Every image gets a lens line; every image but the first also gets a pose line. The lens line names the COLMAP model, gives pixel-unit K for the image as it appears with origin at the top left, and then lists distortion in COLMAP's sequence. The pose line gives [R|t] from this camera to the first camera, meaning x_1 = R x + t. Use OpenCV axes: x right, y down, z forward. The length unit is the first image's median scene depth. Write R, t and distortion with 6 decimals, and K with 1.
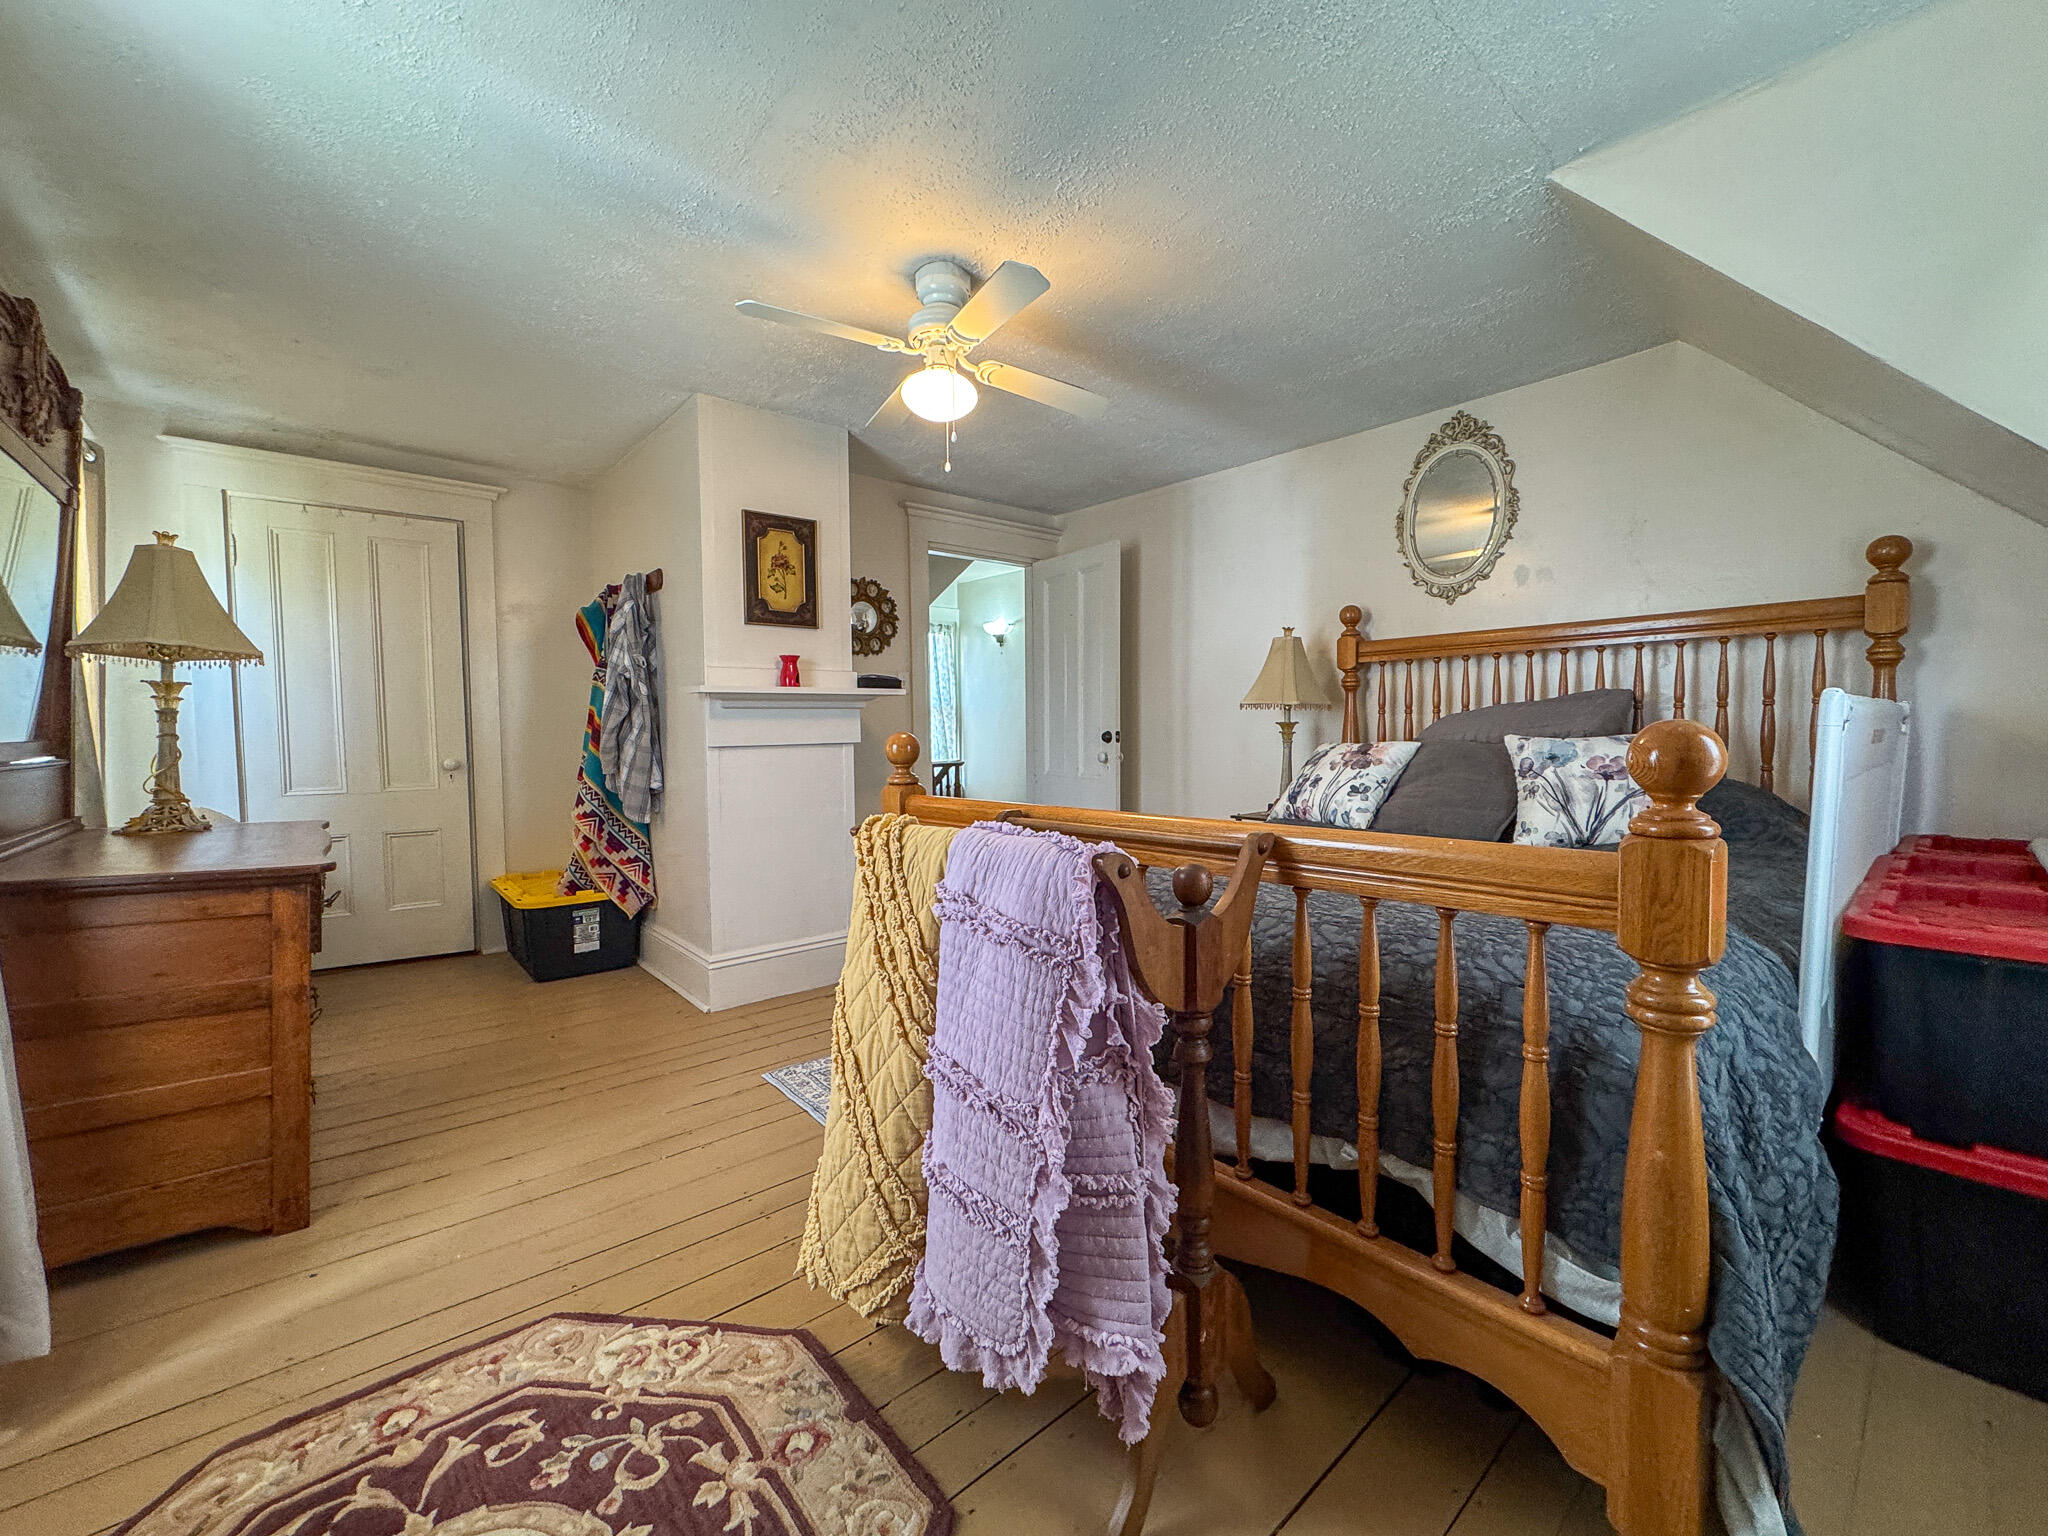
lens RADIAL K [[829.6, 0, 1018.9], [0, 829.6, 768.8], [0, 0, 1]] dist [-0.000931, 0.000417]
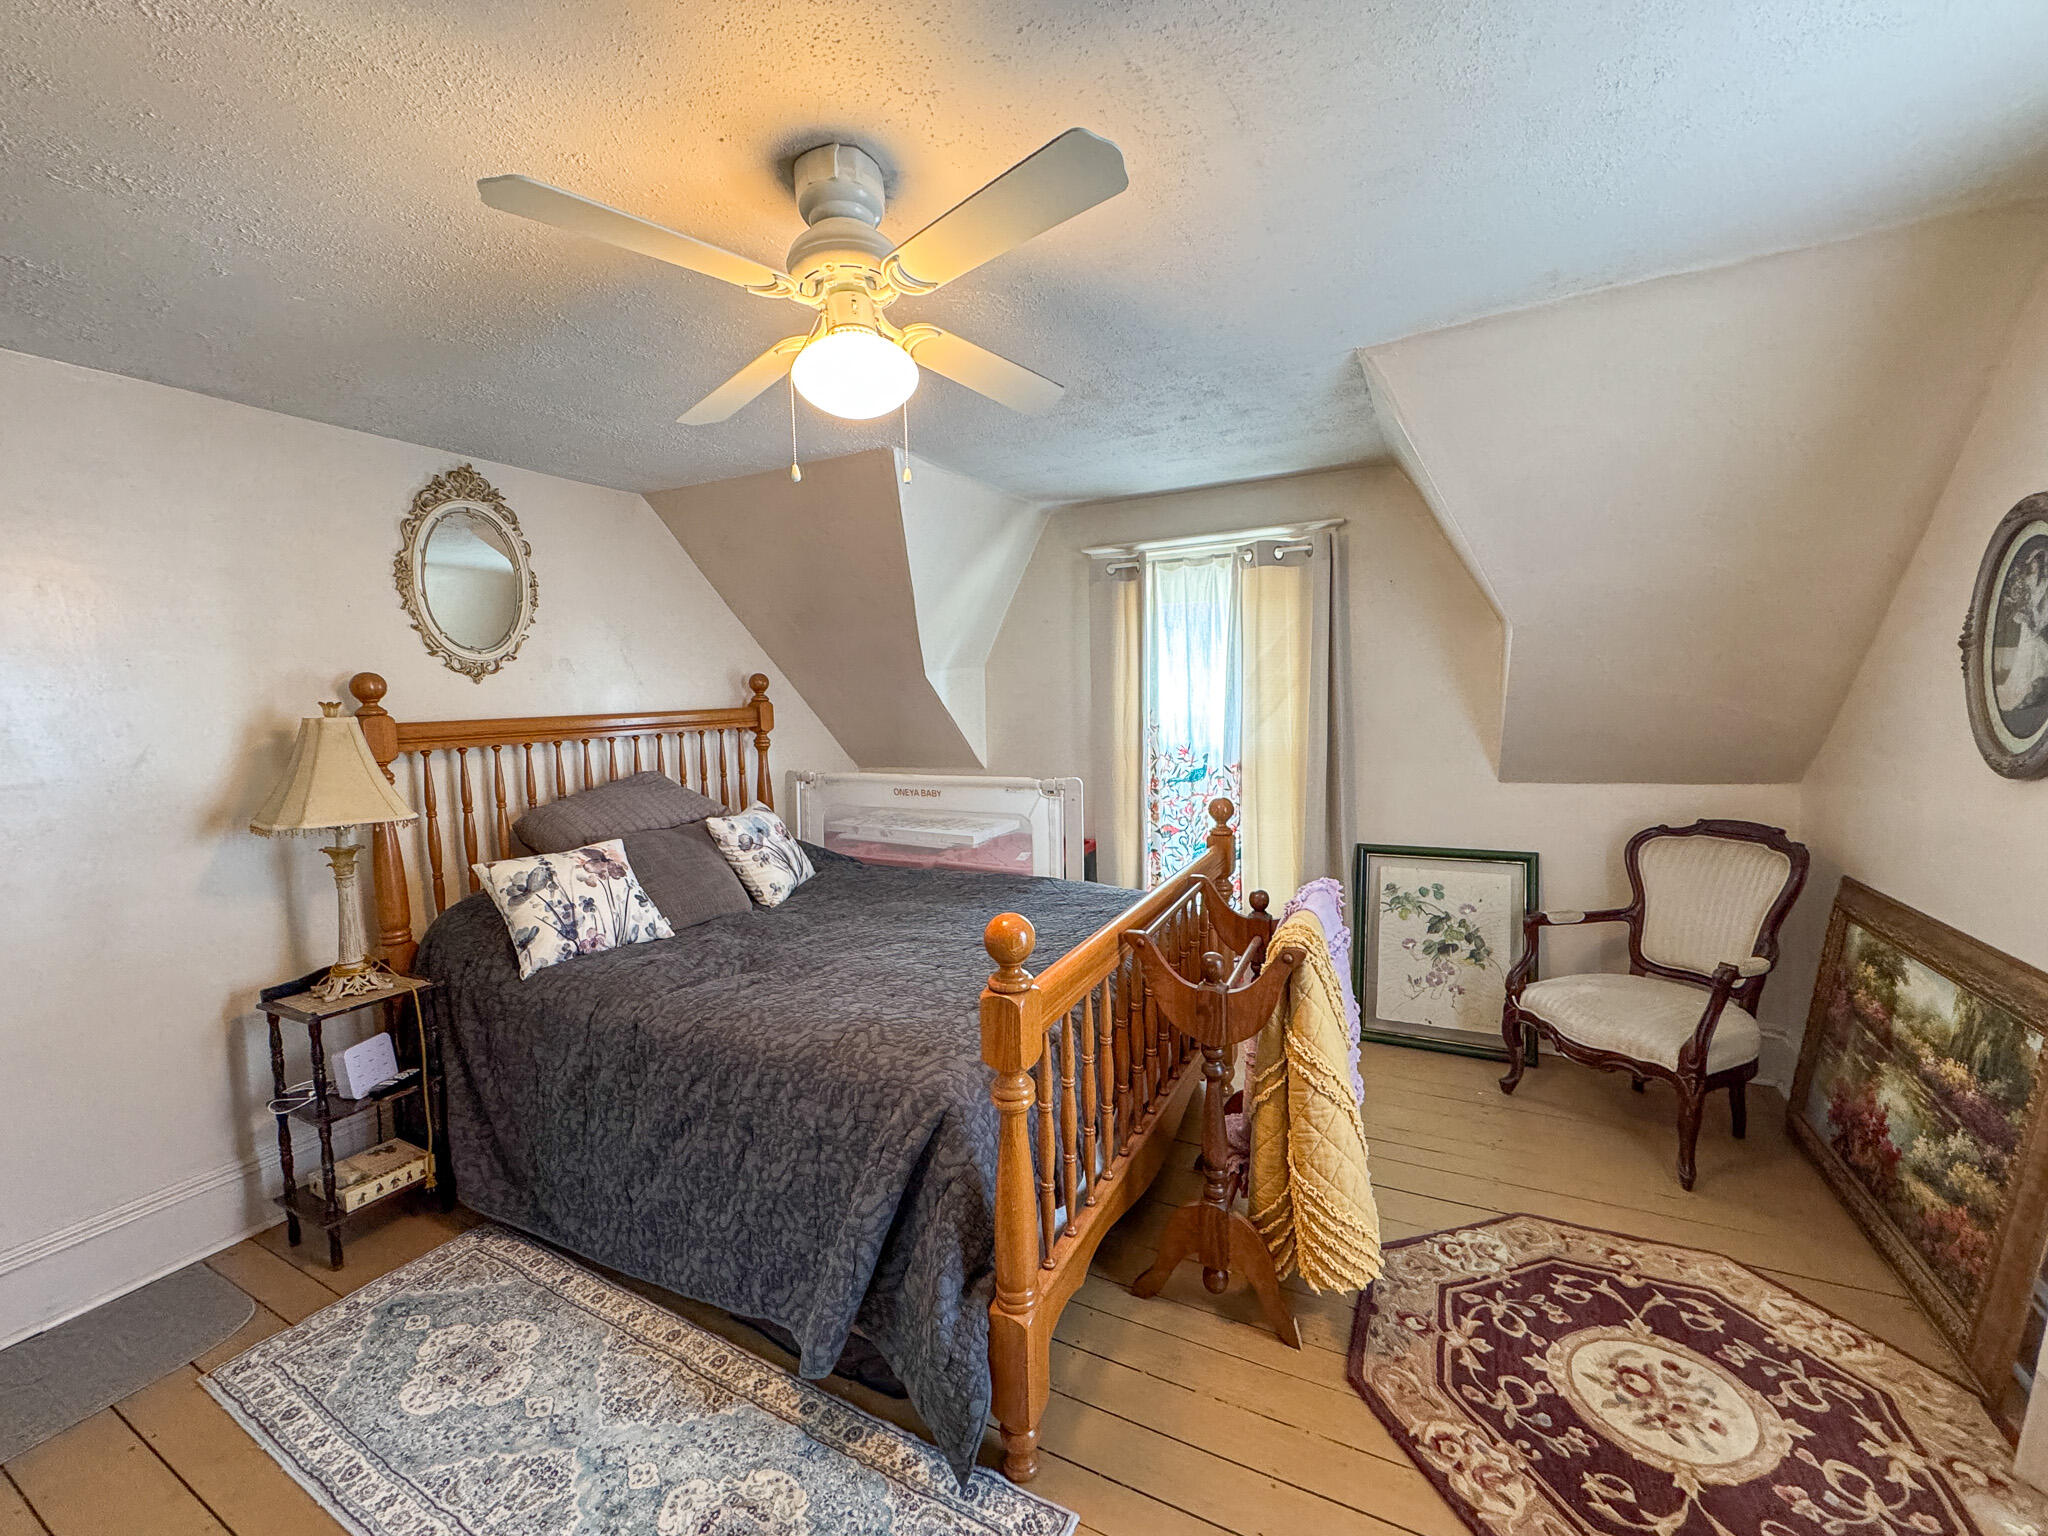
lens RADIAL K [[829.6, 0, 1023.4], [0, 829.6, 770.1], [0, 0, 1]] dist [-0.000931, 0.000417]
pose [[-0.377434, -0.058861, 0.924164, -1.215272], [0.075893, 0.992655, 0.094218, -0.350065], [-0.922921, 0.105699, -0.370194, 1.925870]]
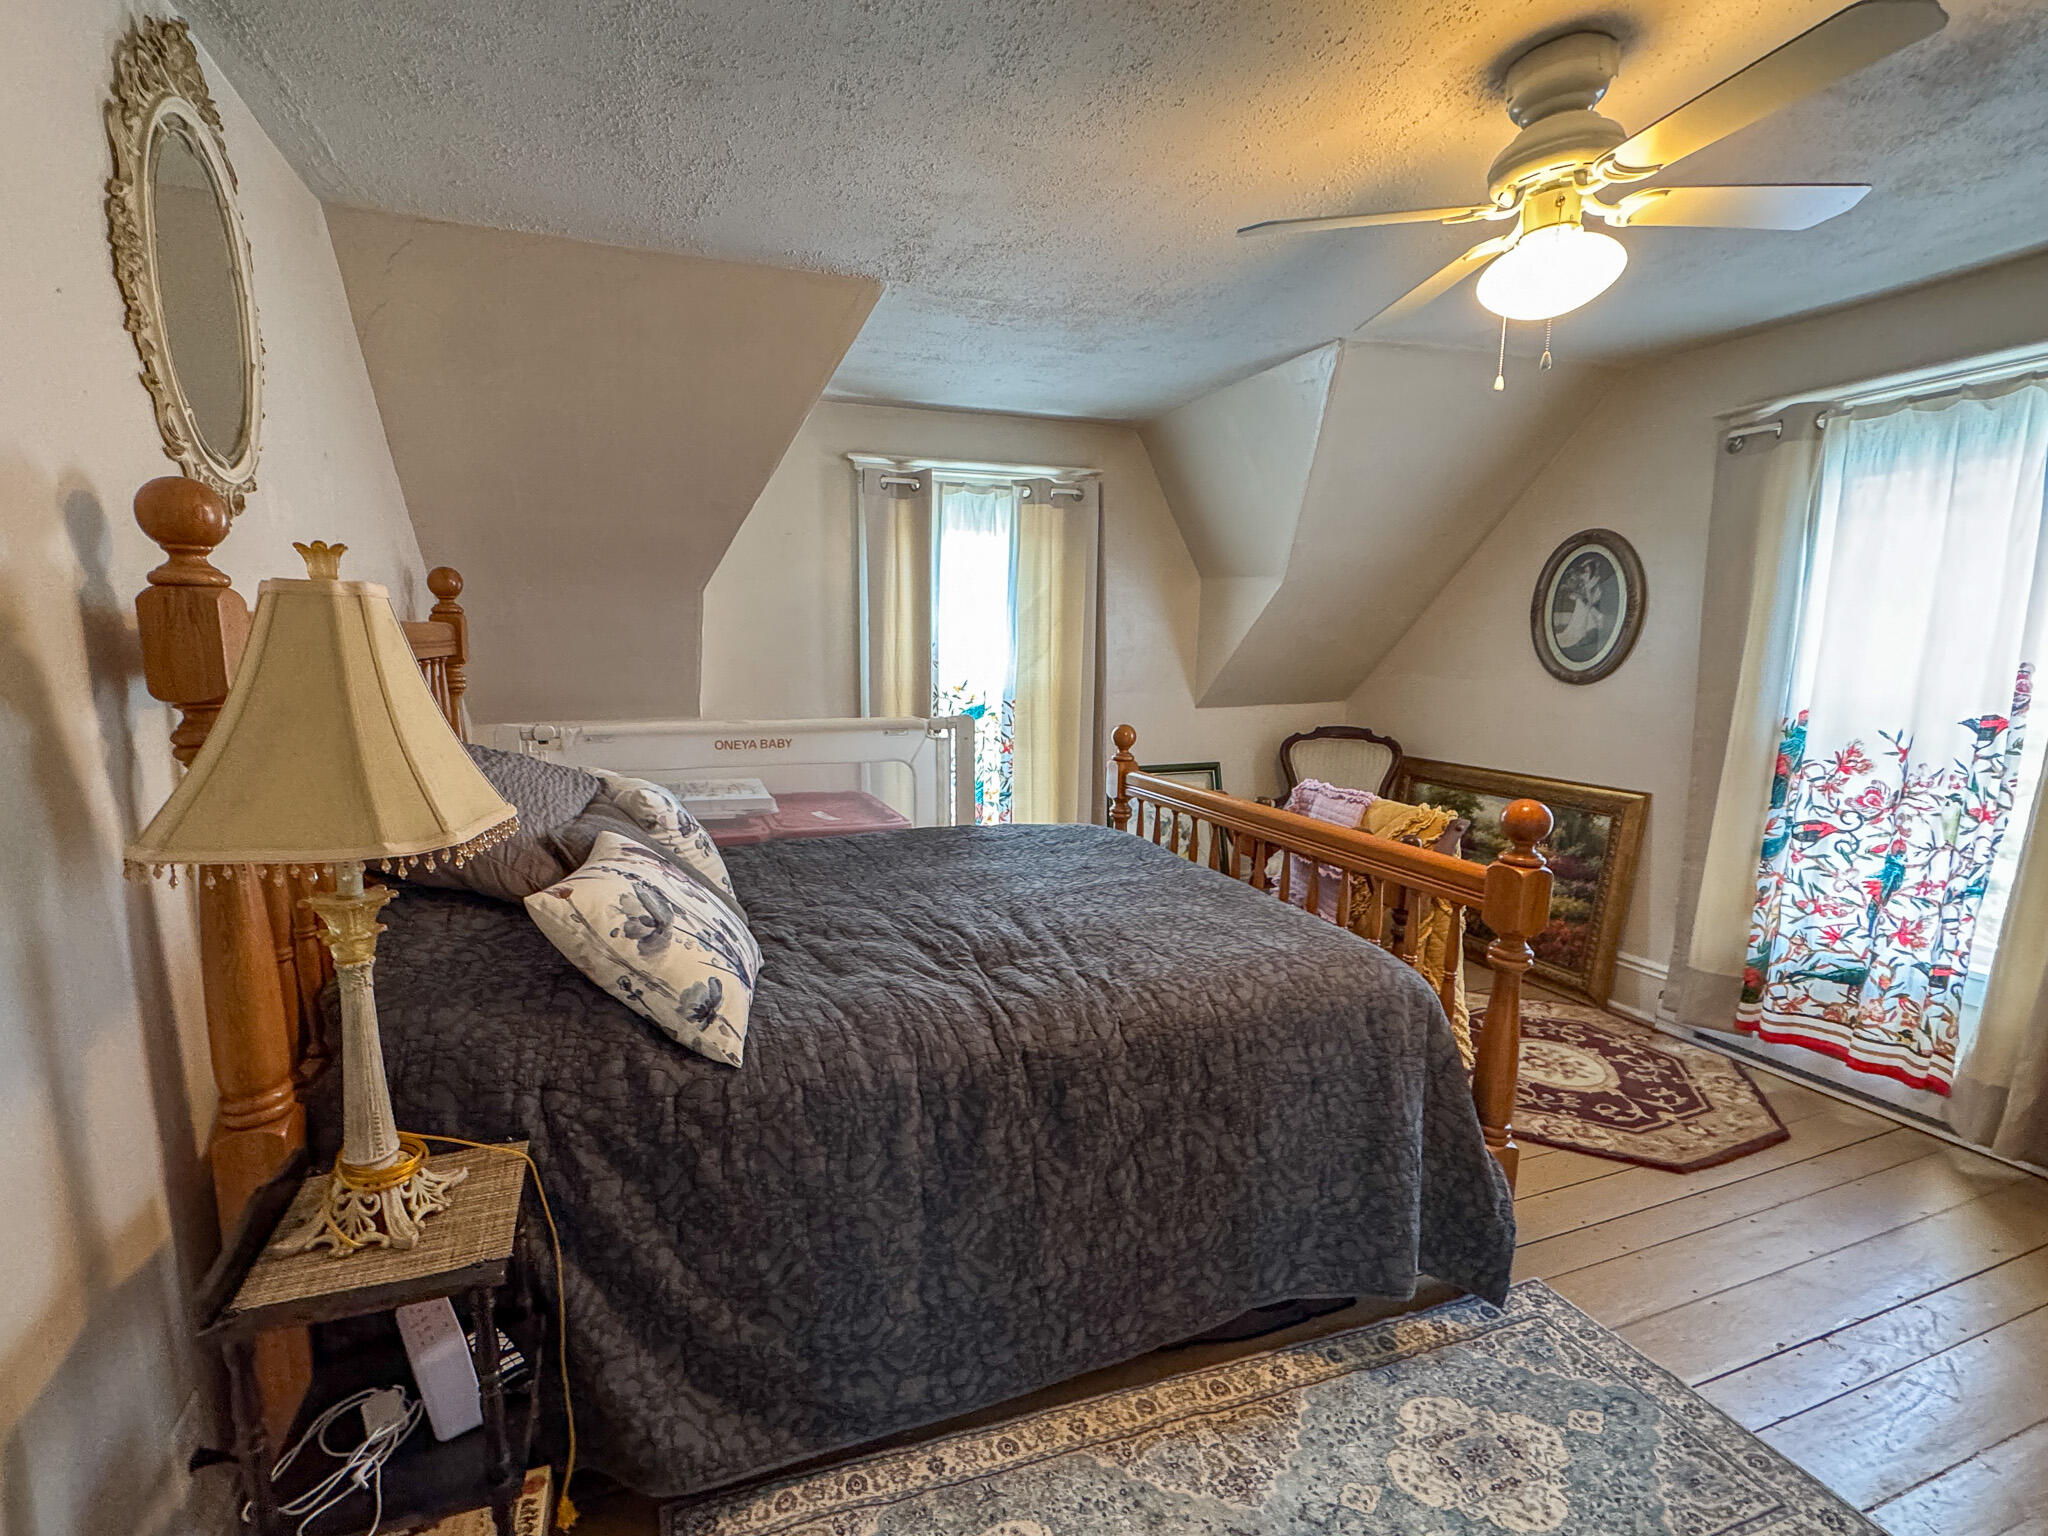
lens RADIAL K [[895.4, 0, 975.0], [0, 895.4, 780.1], [0, 0, 1]] dist [0.000439, -0.000020]
pose [[-0.930618, -0.044279, 0.363303, 0.047664], [0.028295, 0.980979, 0.192038, -0.371377], [-0.364896, 0.188994, -0.911665, 3.057395]]
